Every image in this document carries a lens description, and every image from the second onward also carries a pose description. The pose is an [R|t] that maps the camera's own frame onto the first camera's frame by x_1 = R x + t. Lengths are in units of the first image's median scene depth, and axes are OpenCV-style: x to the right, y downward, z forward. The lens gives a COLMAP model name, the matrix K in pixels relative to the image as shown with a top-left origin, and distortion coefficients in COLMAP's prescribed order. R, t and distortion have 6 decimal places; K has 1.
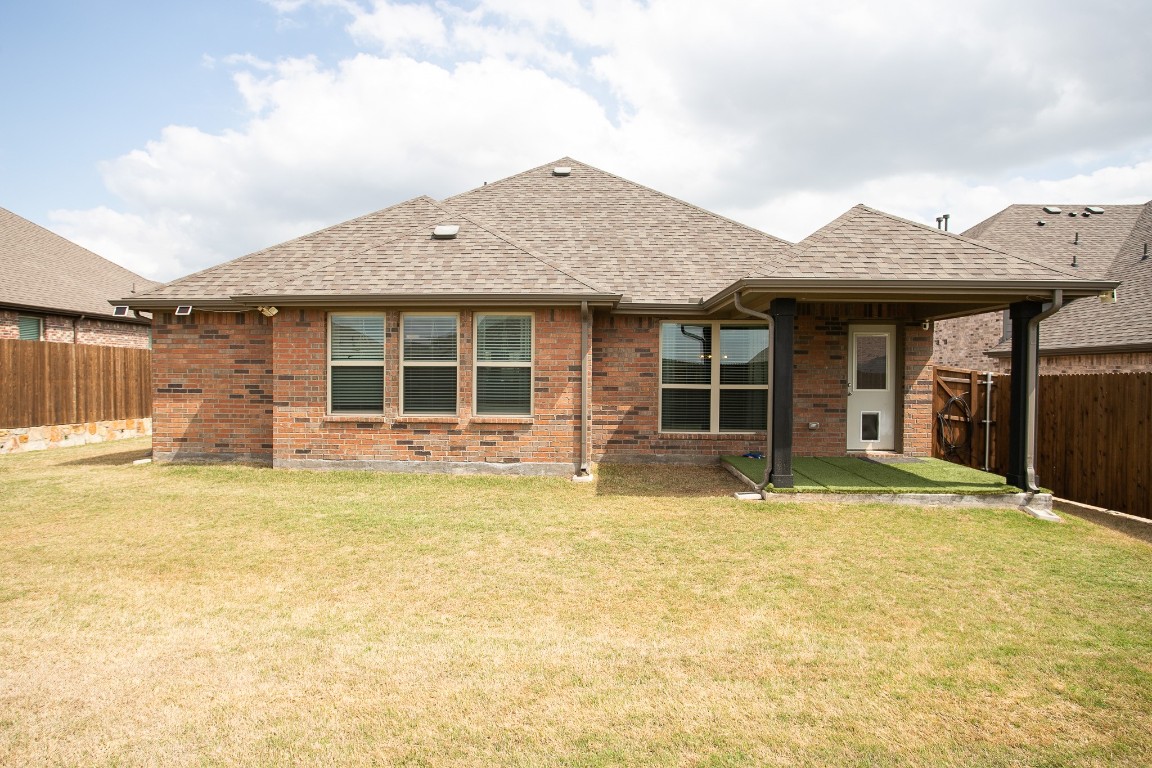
lens RADIAL K [[715.7, 0, 576.0], [0, 715.7, 384.0], [0, 0, 1]] dist [-0.021122, 0.000631]
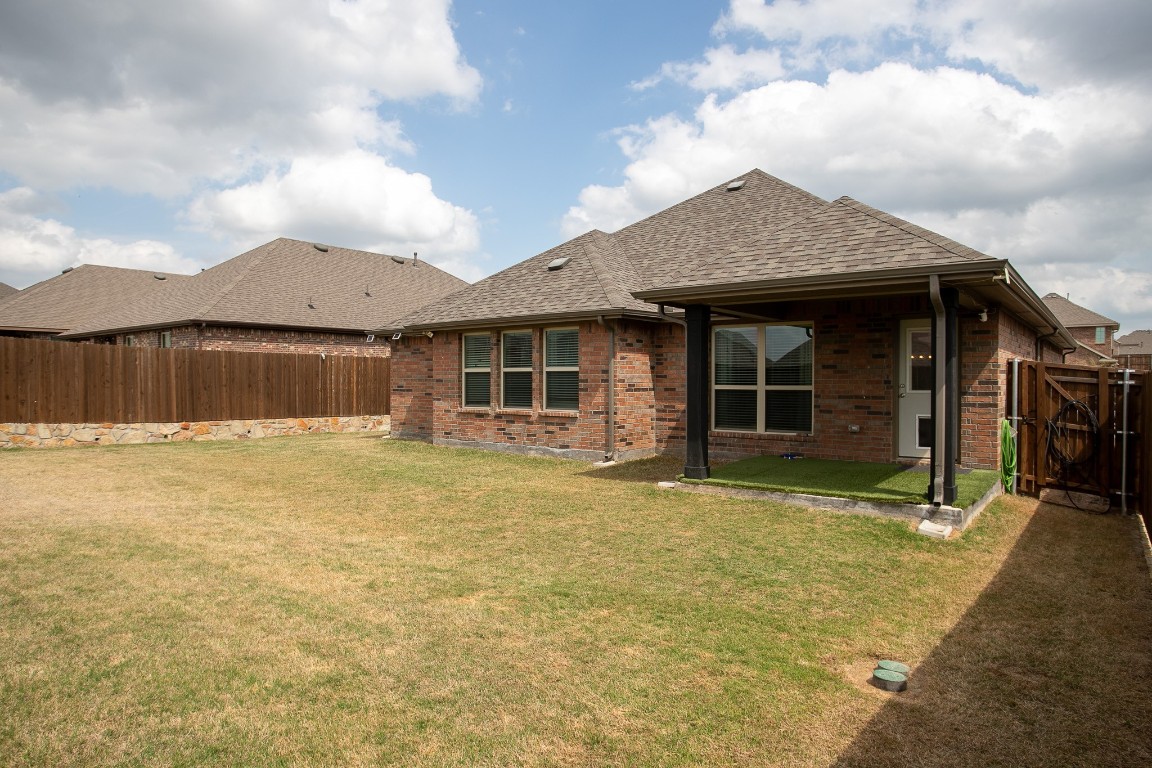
lens RADIAL K [[715.7, 0, 576.0], [0, 715.7, 384.0], [0, 0, 1]] dist [-0.021122, 0.000631]
pose [[0.804591, -0.003306, -0.593820, 0.618675], [-0.002035, 0.999963, -0.008324, 0.008080], [0.593826, 0.007905, 0.804554, 0.014804]]
